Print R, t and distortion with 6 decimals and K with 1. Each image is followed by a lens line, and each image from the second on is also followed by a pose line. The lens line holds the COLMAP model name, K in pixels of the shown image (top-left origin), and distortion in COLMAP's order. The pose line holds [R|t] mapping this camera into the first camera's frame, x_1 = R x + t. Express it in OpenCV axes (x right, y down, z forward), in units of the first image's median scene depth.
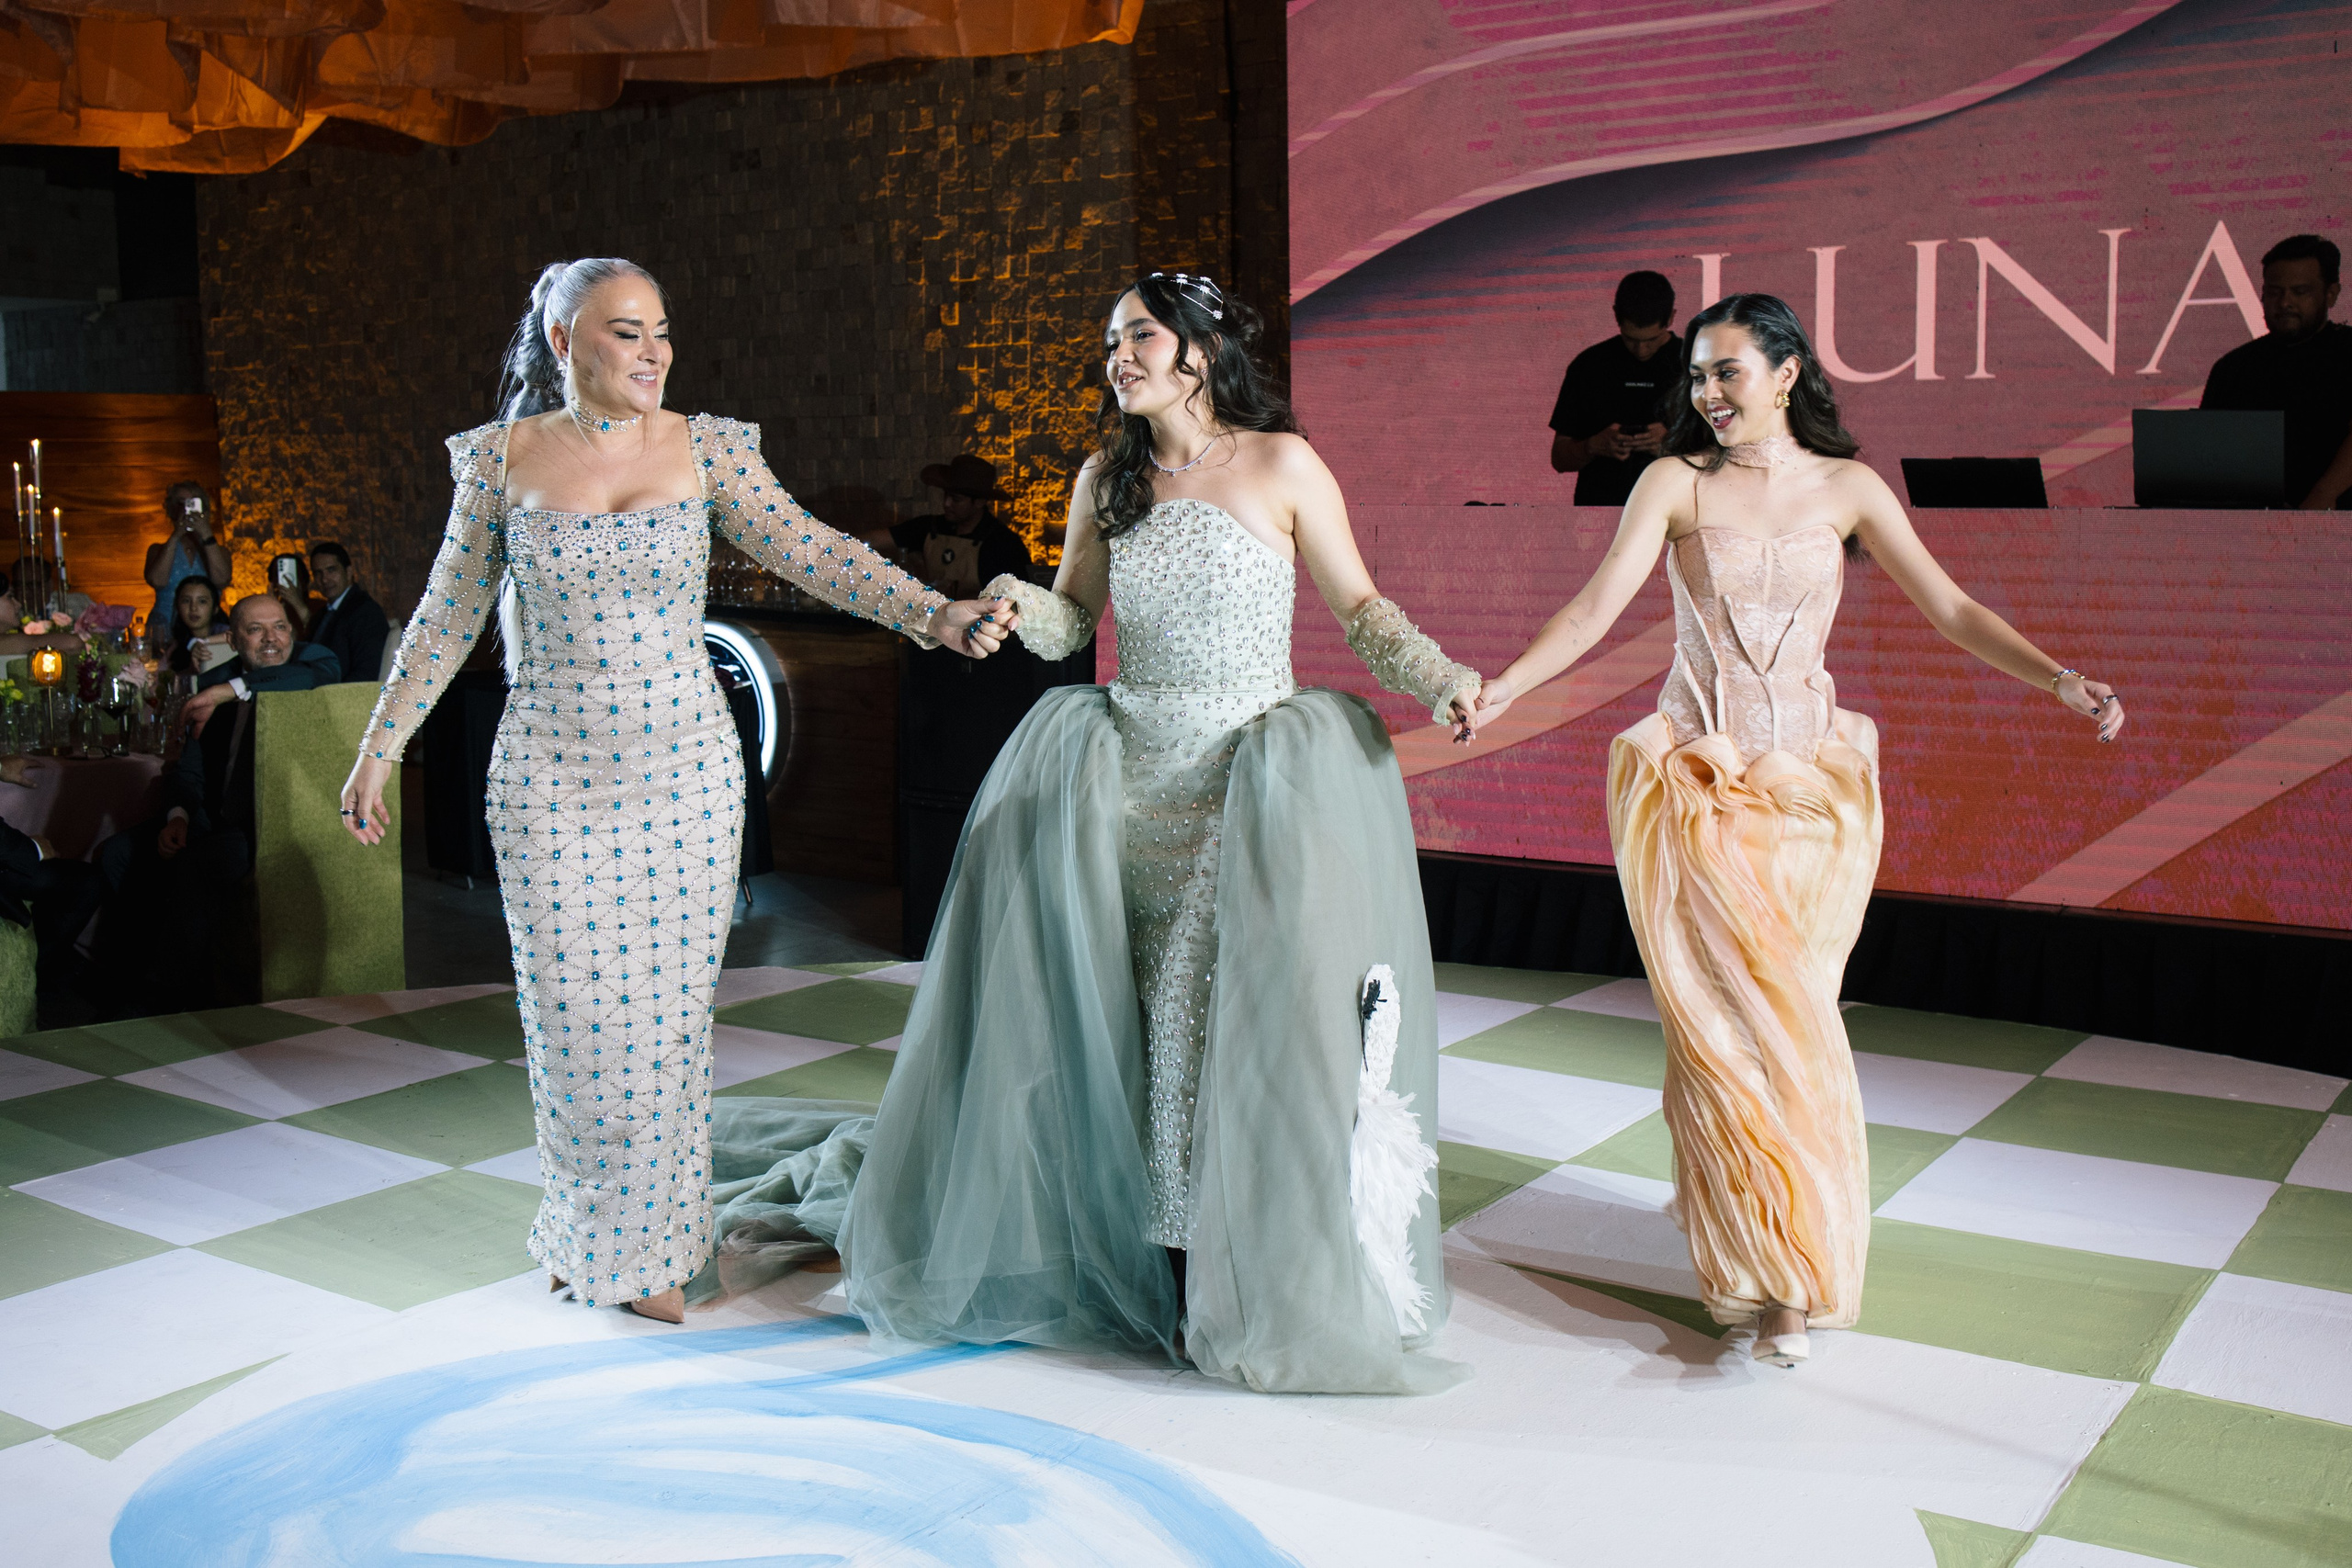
lens RADIAL K [[2379.9, 0, 1171.5], [0, 2379.9, 789.2], [0, 0, 1]] dist [-0.045482, 0.000000]
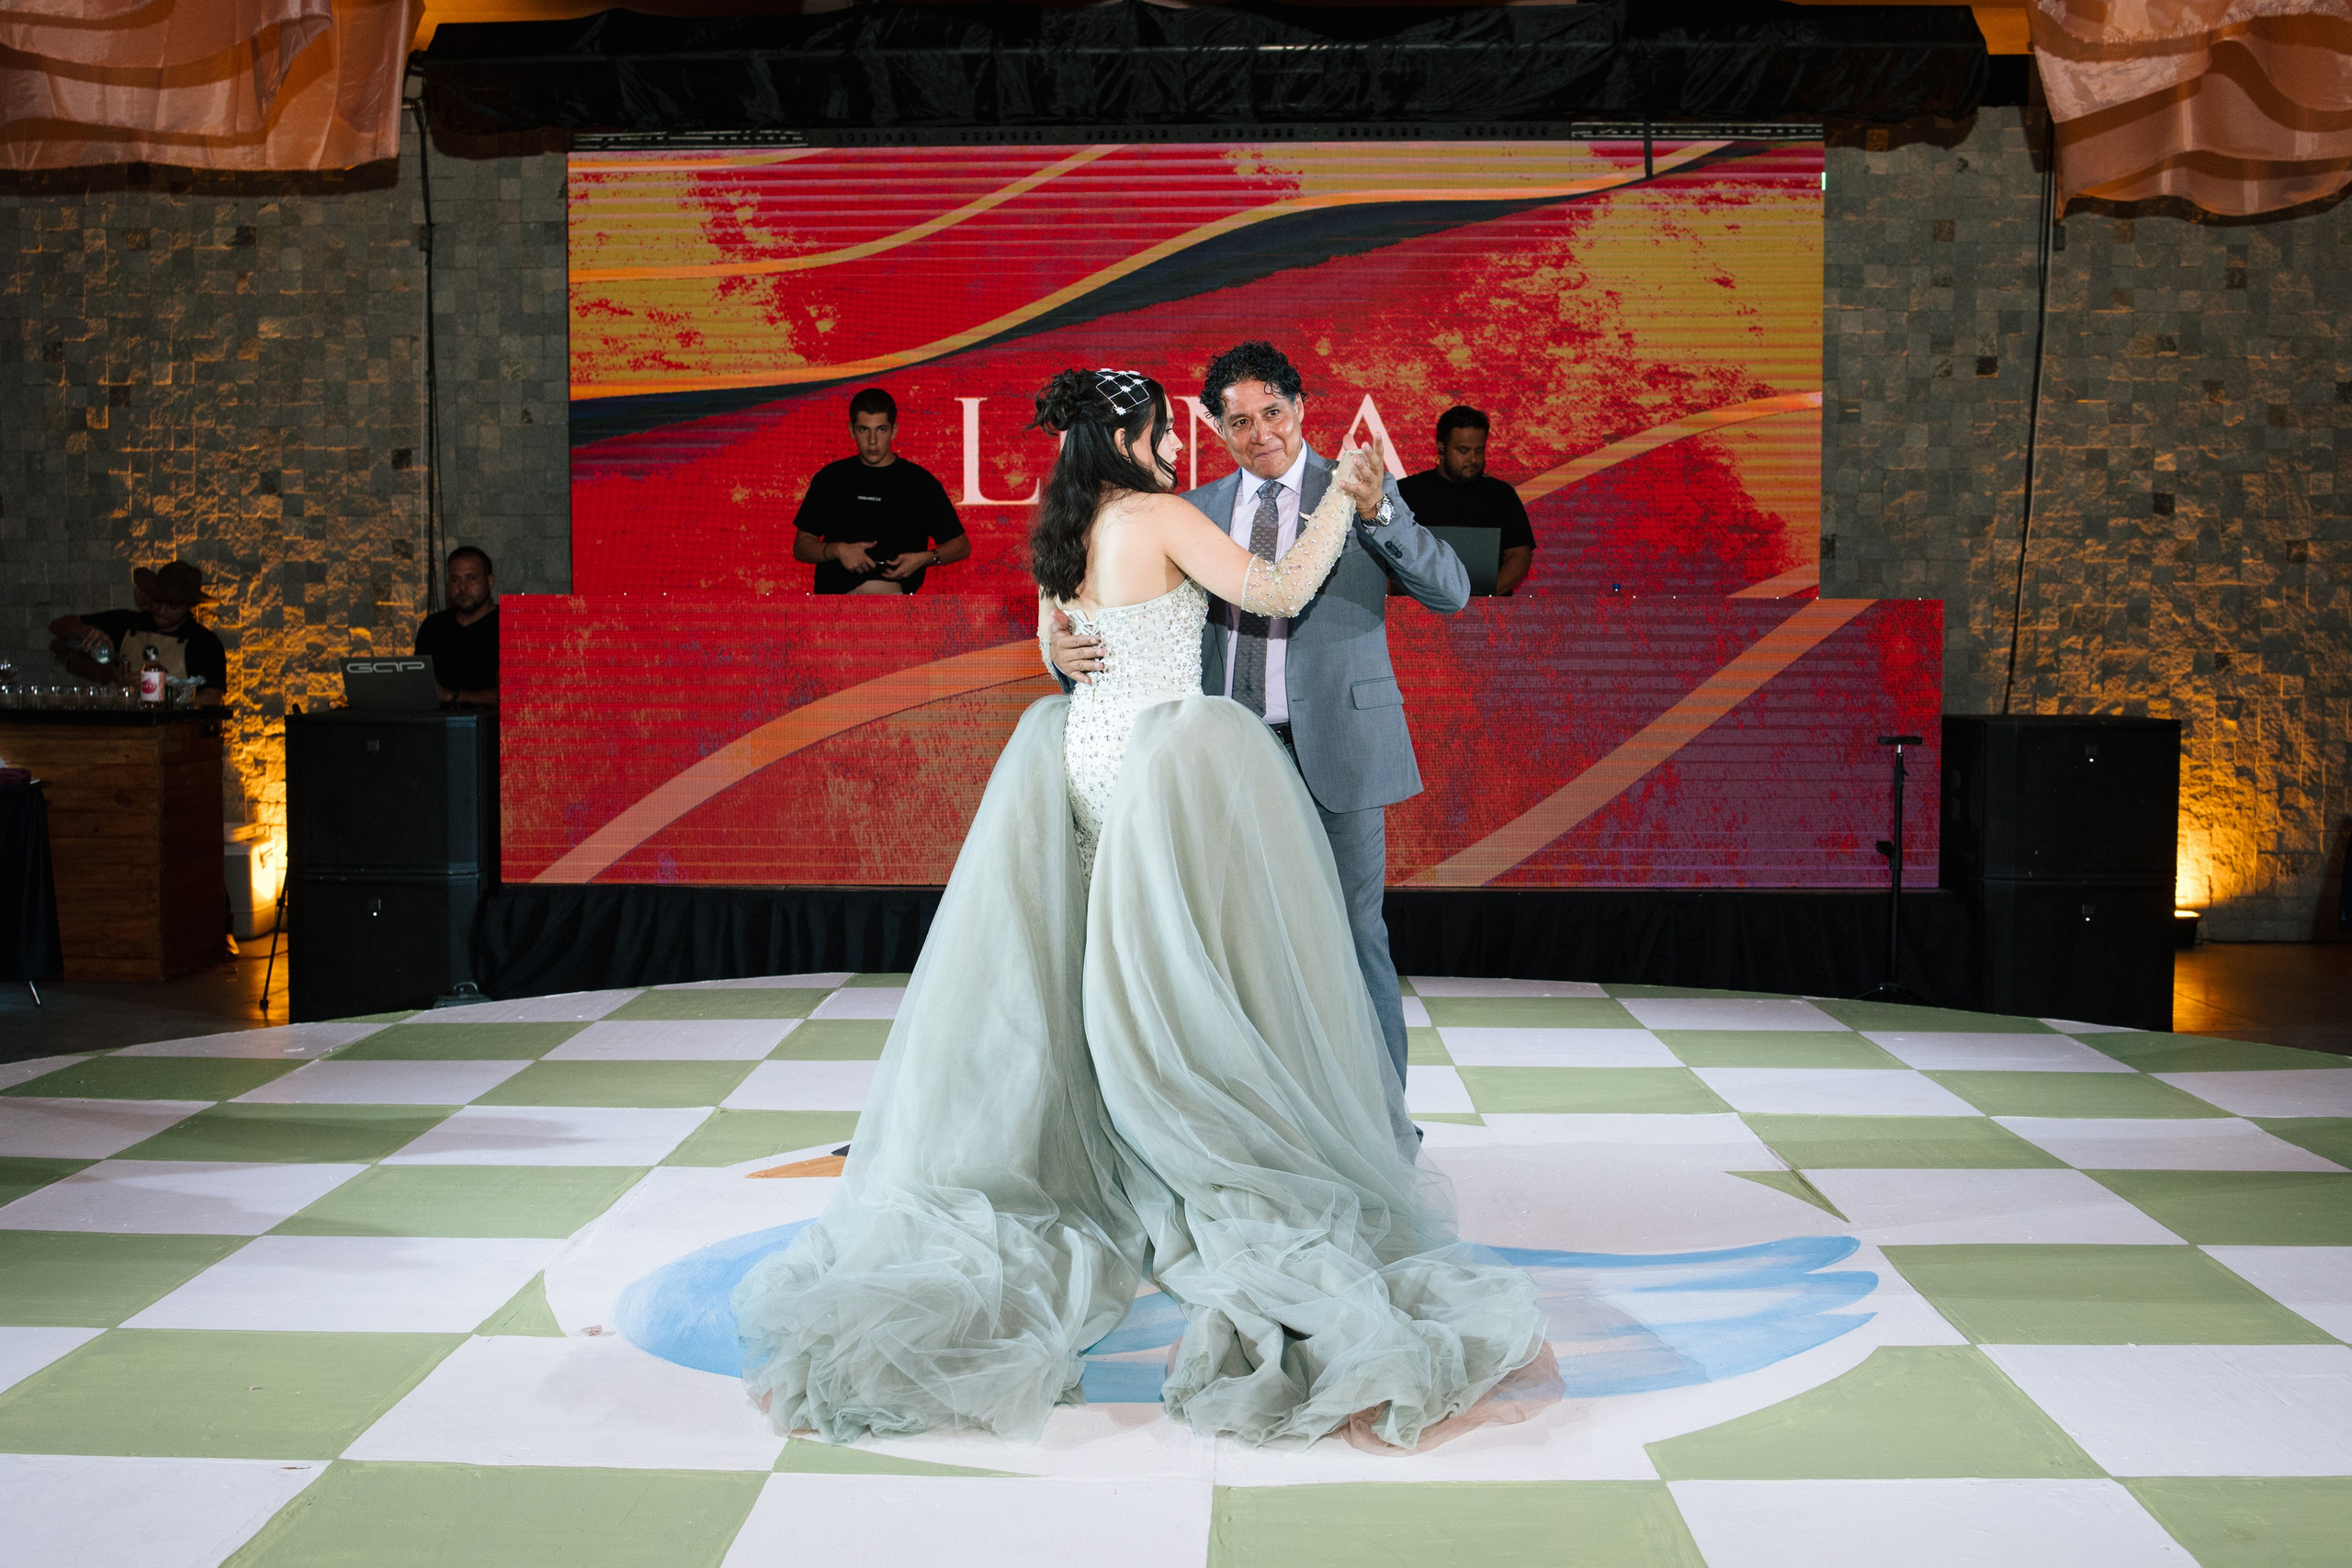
lens RADIAL K [[2379.9, 0, 1167.5], [0, 2379.9, 772.7], [0, 0, 1]] dist [-0.045482, 0.000000]
pose [[0.844070, -0.024347, 0.535680, -0.247177], [0.062175, 0.996675, -0.052670, 0.026707], [-0.532616, 0.077763, 0.842777, -0.051258]]
